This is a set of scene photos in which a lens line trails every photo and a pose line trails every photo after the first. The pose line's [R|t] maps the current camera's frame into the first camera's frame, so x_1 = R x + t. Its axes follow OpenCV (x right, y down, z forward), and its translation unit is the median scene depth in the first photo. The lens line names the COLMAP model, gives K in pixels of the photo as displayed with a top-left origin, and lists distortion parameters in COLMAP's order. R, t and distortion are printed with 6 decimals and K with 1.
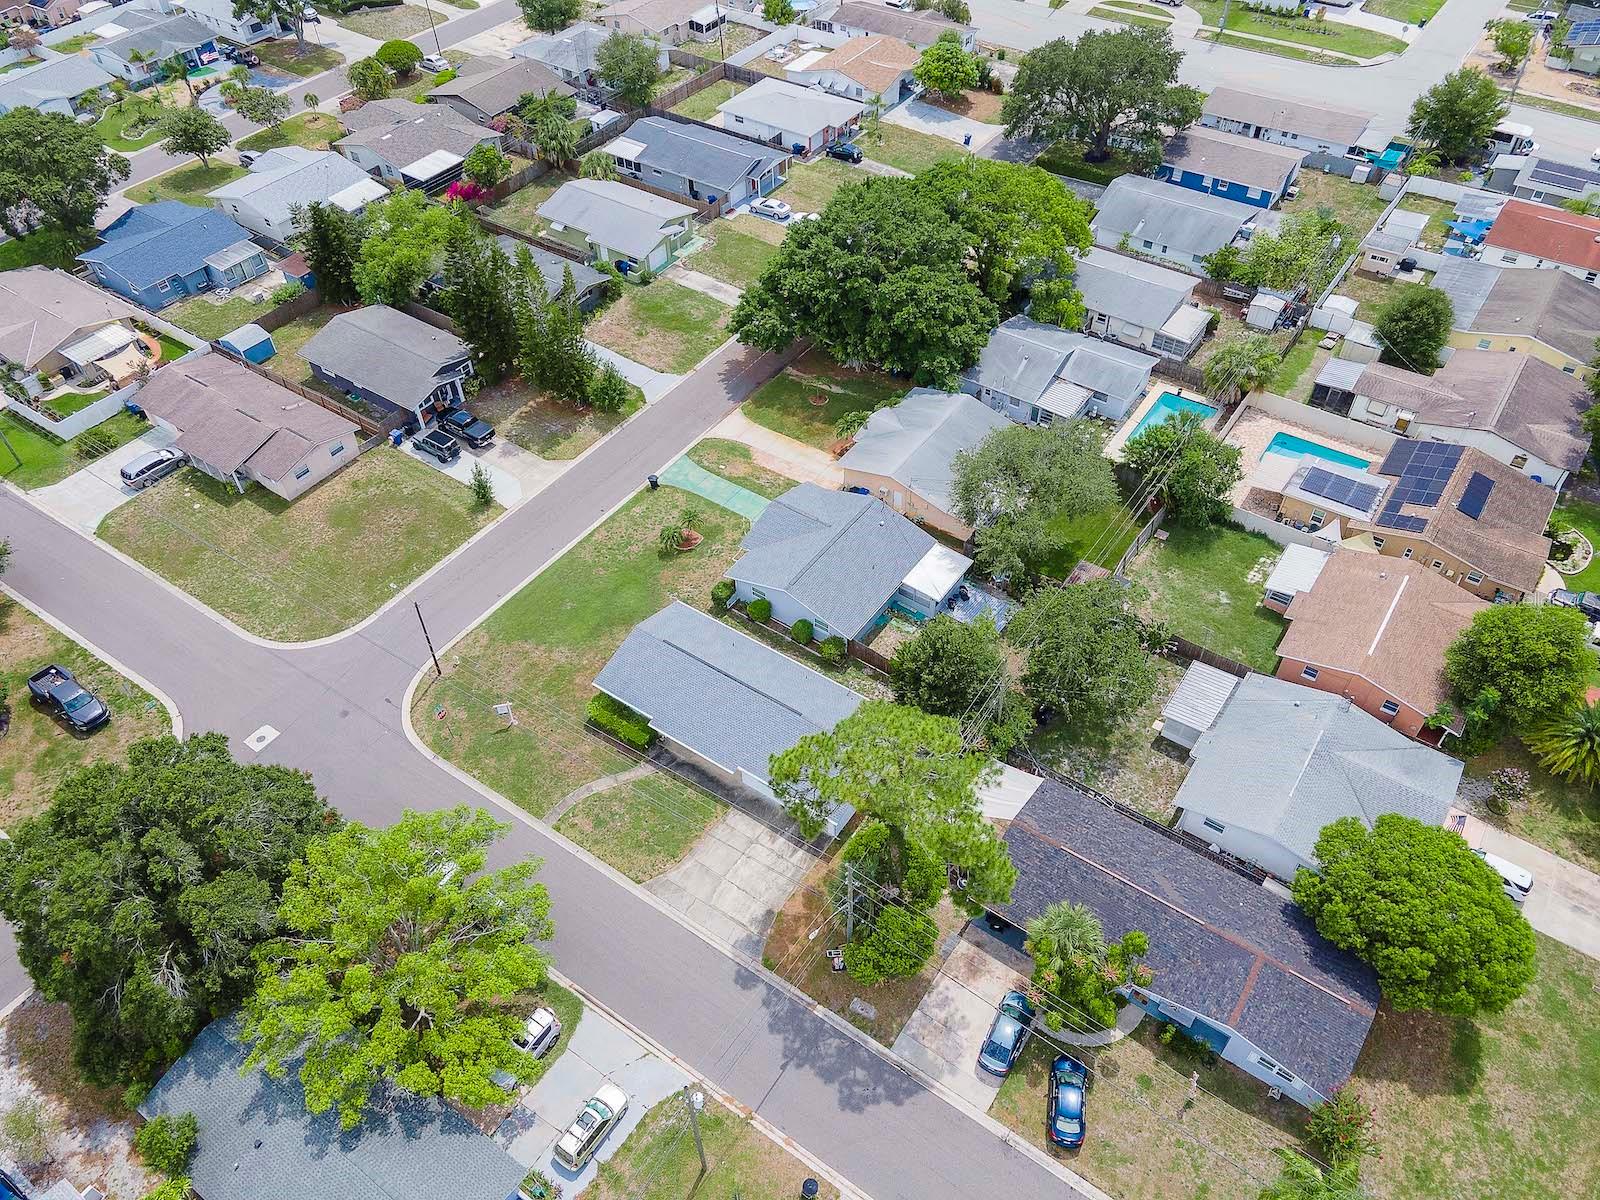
lens RADIAL K [[1145.7, 0, 824.3], [0, 1145.7, 602.9], [0, 0, 1]] dist [0.054427, 0.005348]
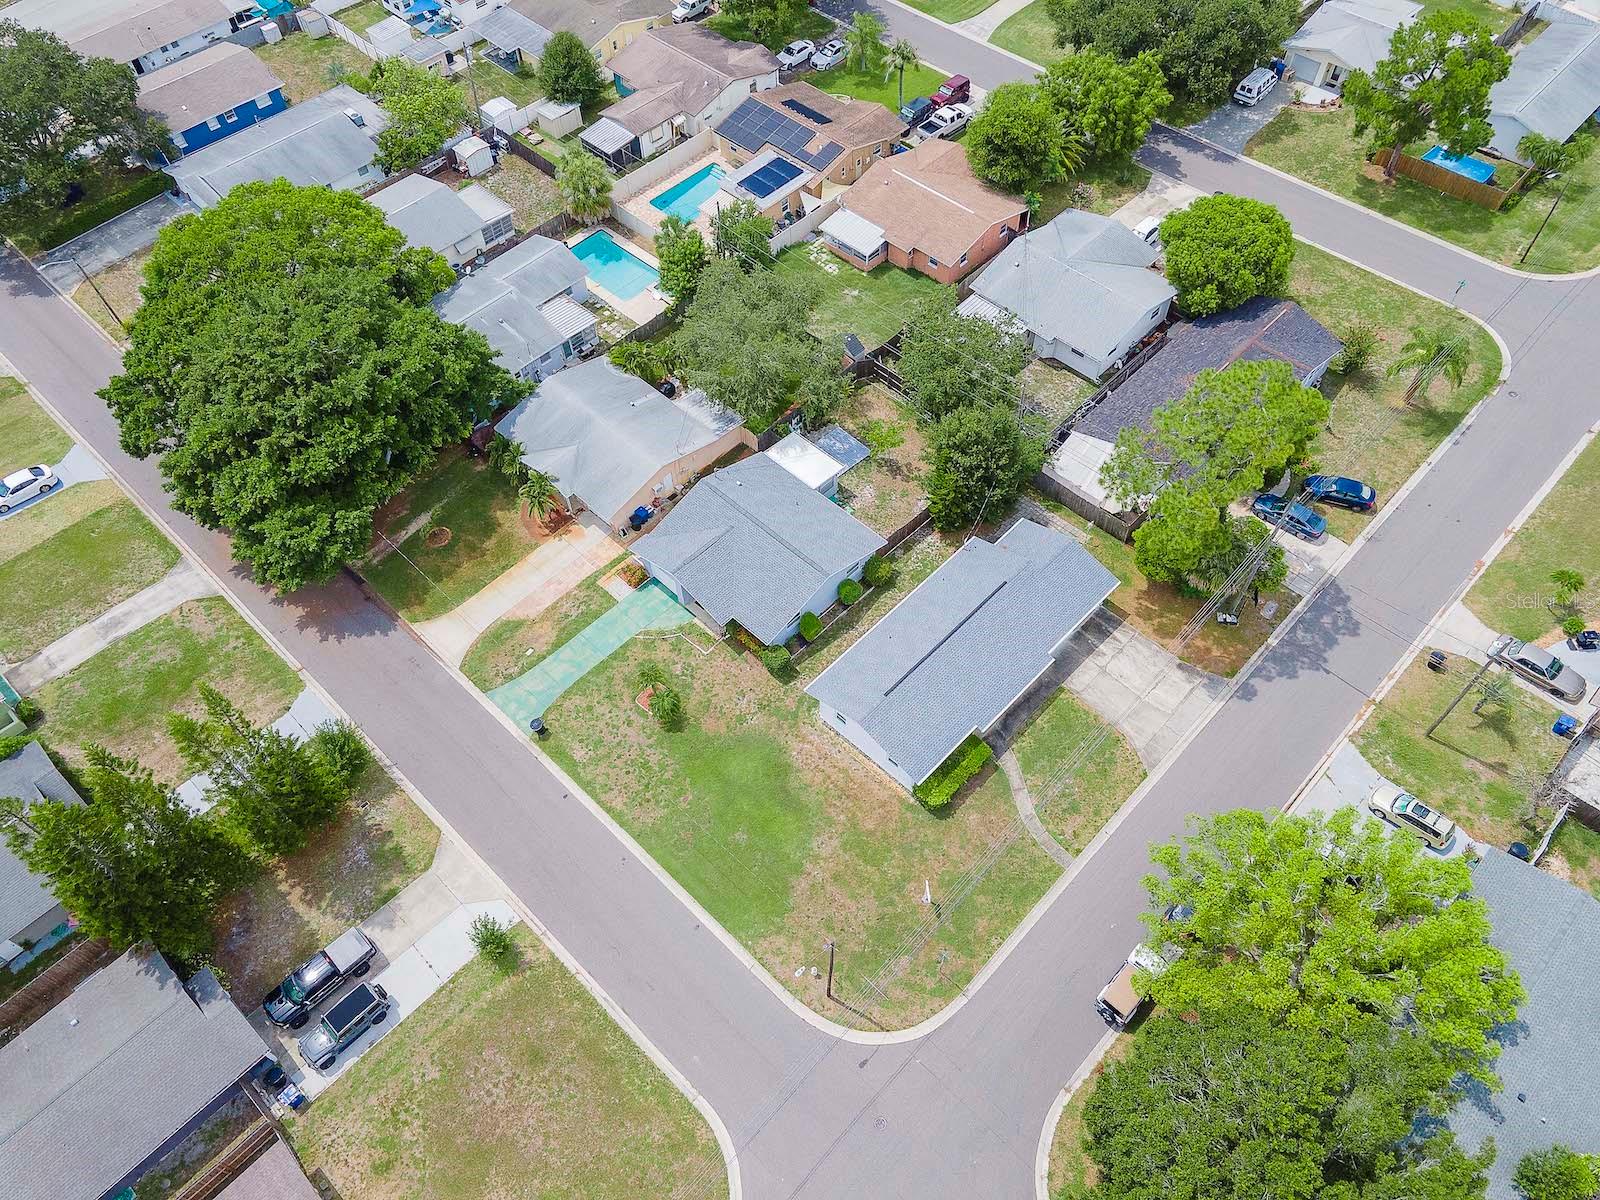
lens RADIAL K [[1148.1, 0, 804.9], [0, 1148.1, 596.7], [0, 0, 1]] dist [0.034389, 0.023239]
pose [[0.168384, -0.794743, 0.583121, -0.469676], [0.728022, 0.499091, 0.469991, -0.358767], [-0.664553, 0.345386, 0.662630, 0.347964]]
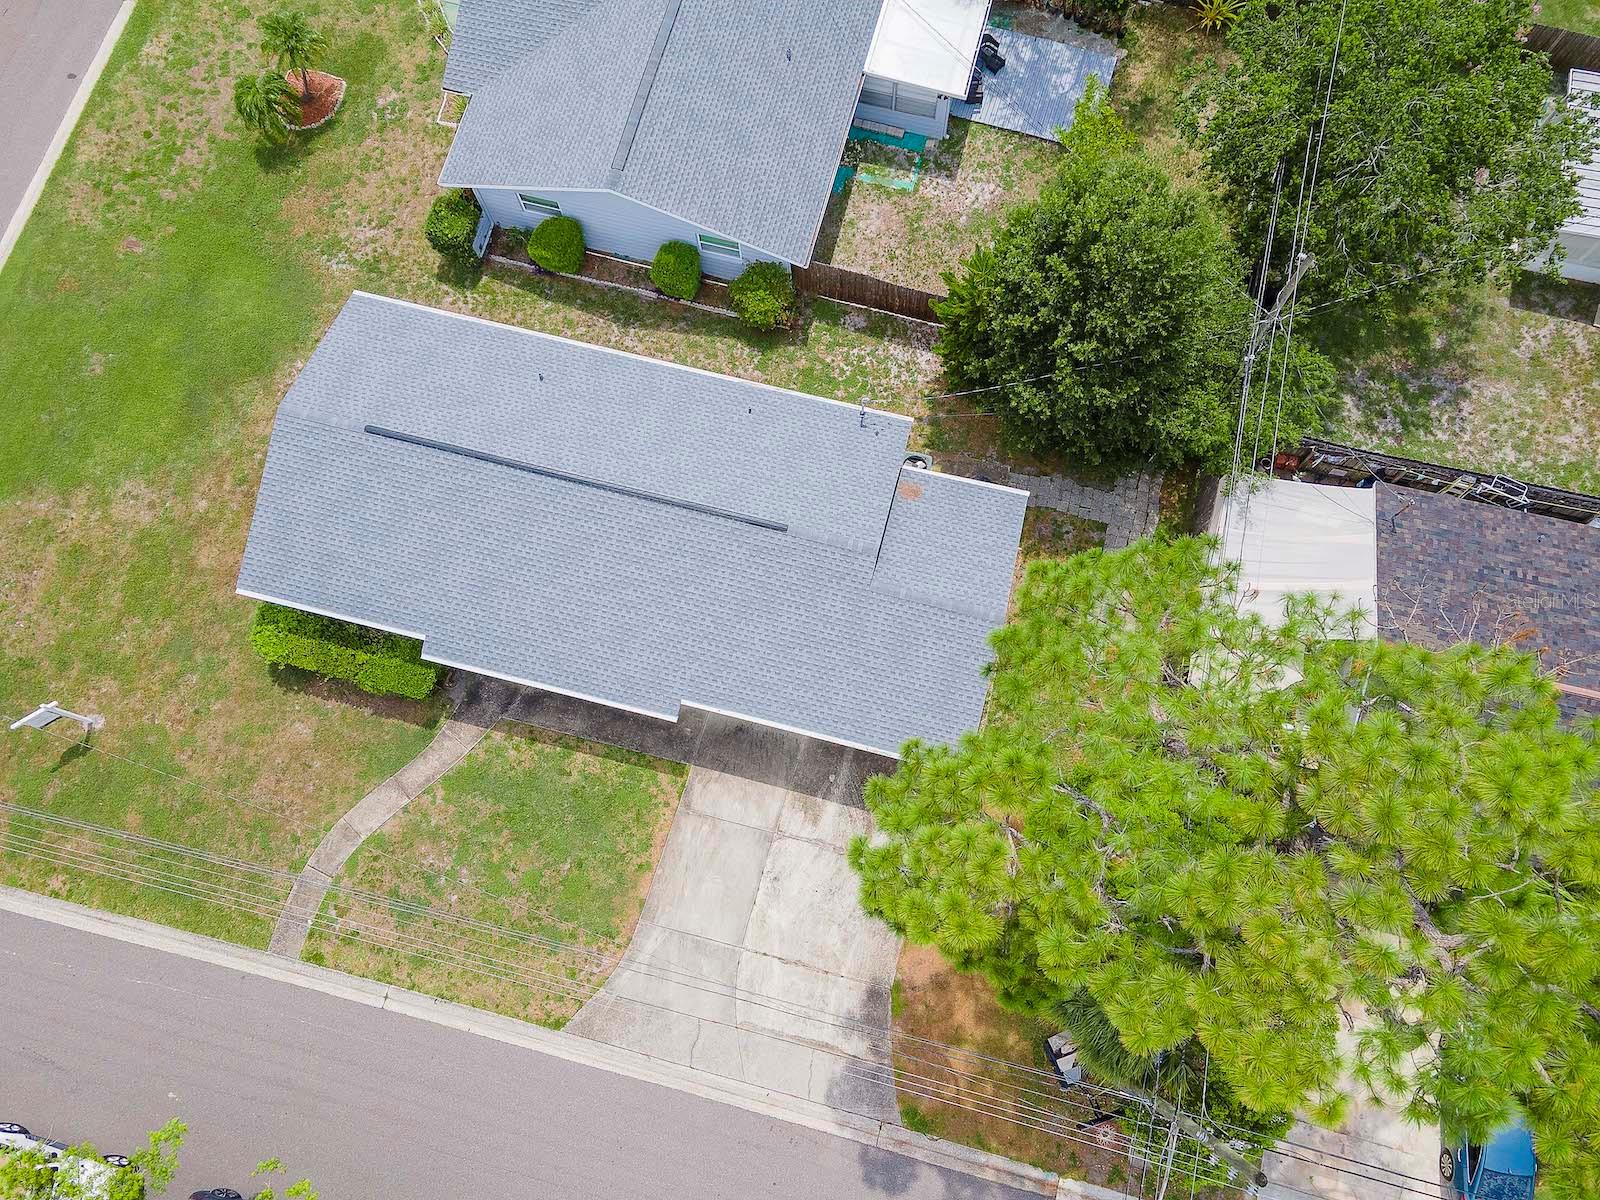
lens RADIAL K [[1113.5, 0, 818.8], [0, 1113.5, 594.4], [0, 0, 1]] dist [0.042047, 0.005850]
pose [[0.940550, -0.330471, 0.078451, -0.034876], [0.256429, 0.842347, 0.474020, -0.047043], [-0.222733, -0.425723, 0.877012, 0.482283]]
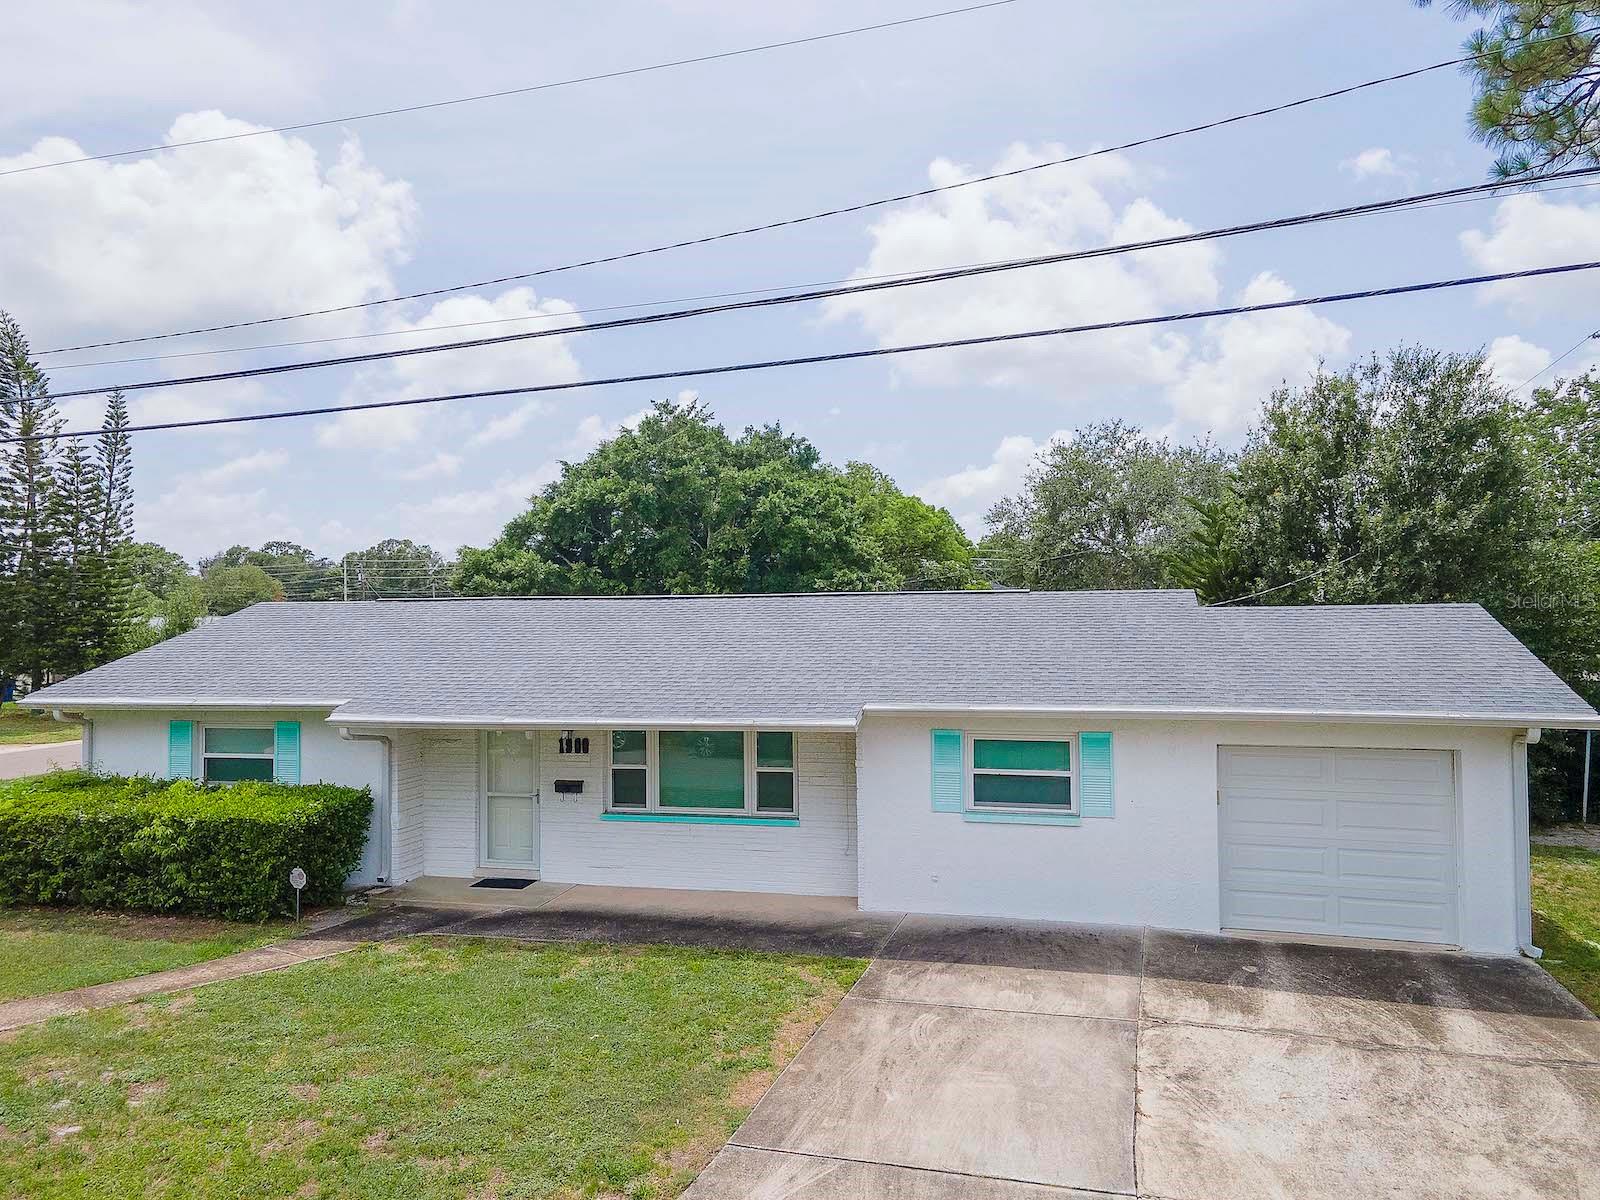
lens RADIAL K [[1148.1, 0, 804.9], [0, 1148.1, 596.7], [0, 0, 1]] dist [0.034389, 0.023239]
pose [[0.943457, 0.007972, 0.331400, -0.108567], [0.241343, 0.668817, -0.703163, 0.191849], [-0.227251, 0.743385, 0.629076, 0.636663]]
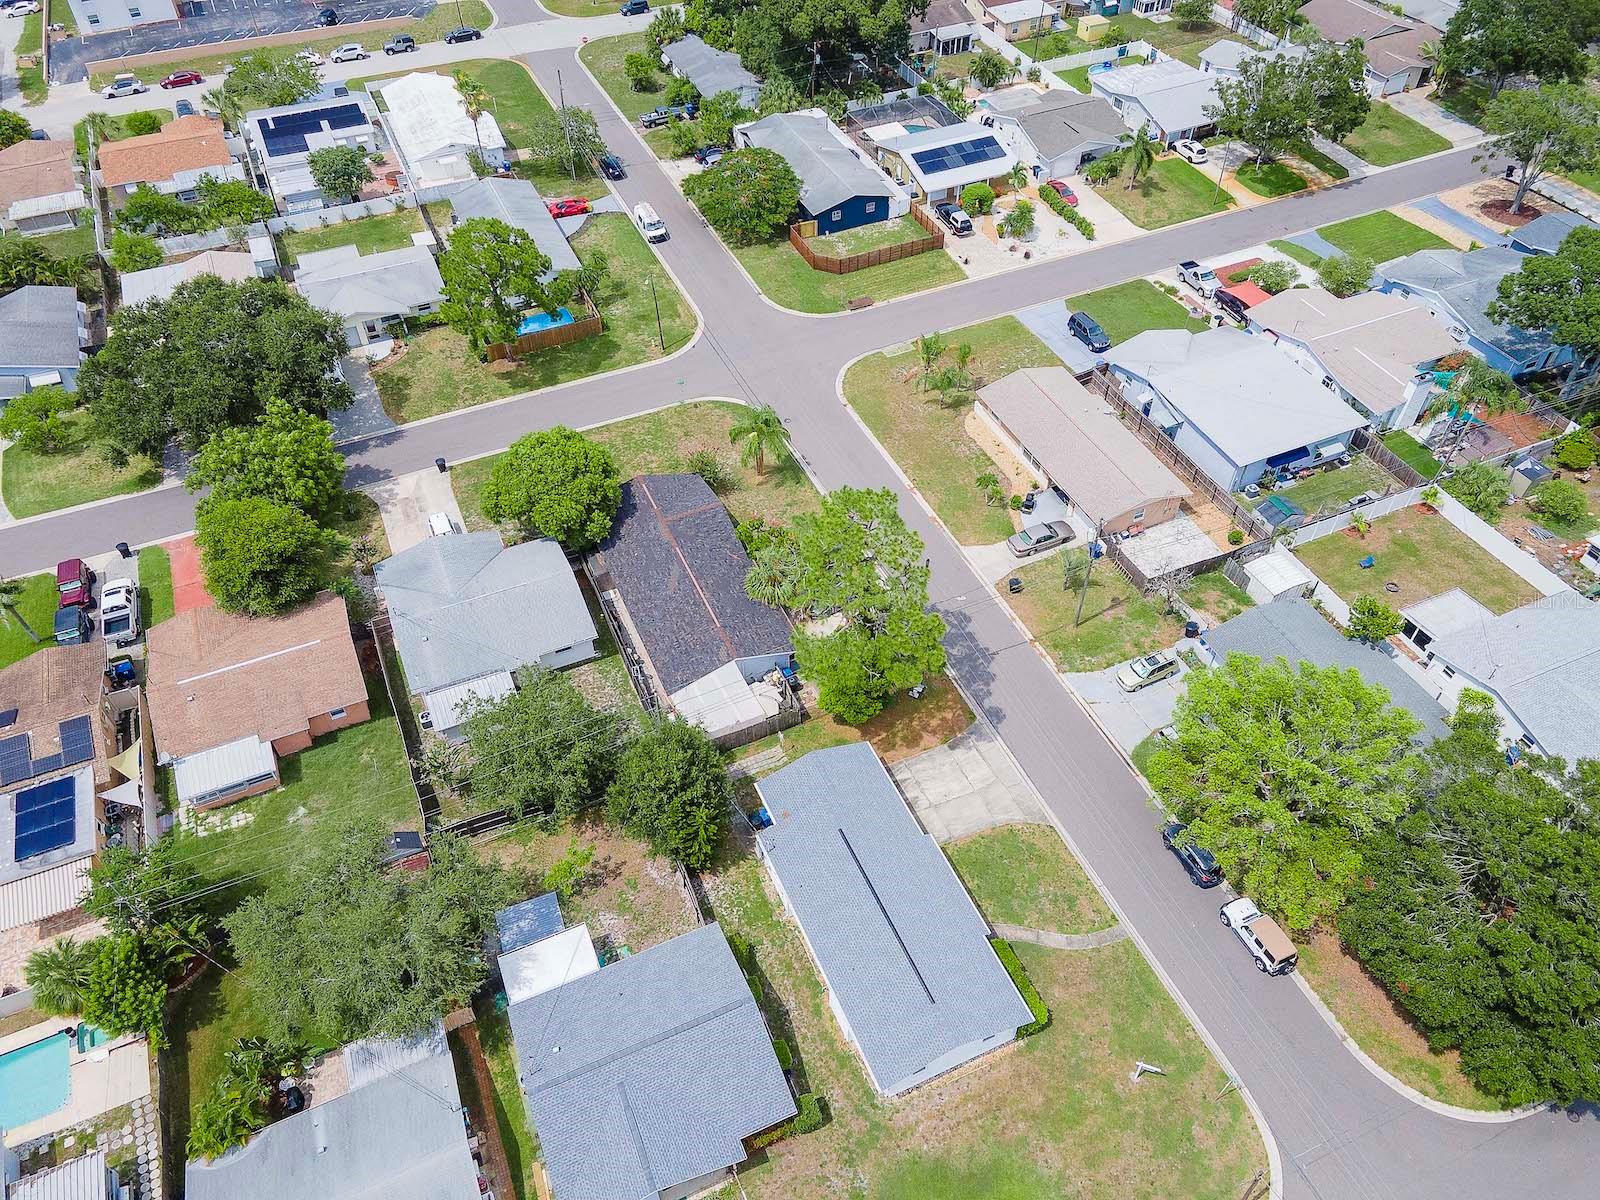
lens RADIAL K [[1167.6, 0, 811.0], [0, 1167.6, 587.3], [0, 0, 1]] dist [0.043881, 0.004775]
pose [[-0.851271, -0.364181, 0.377768, -0.209500], [0.392210, 0.036650, 0.919145, -0.573770], [-0.348581, 0.930607, 0.111636, 0.539038]]
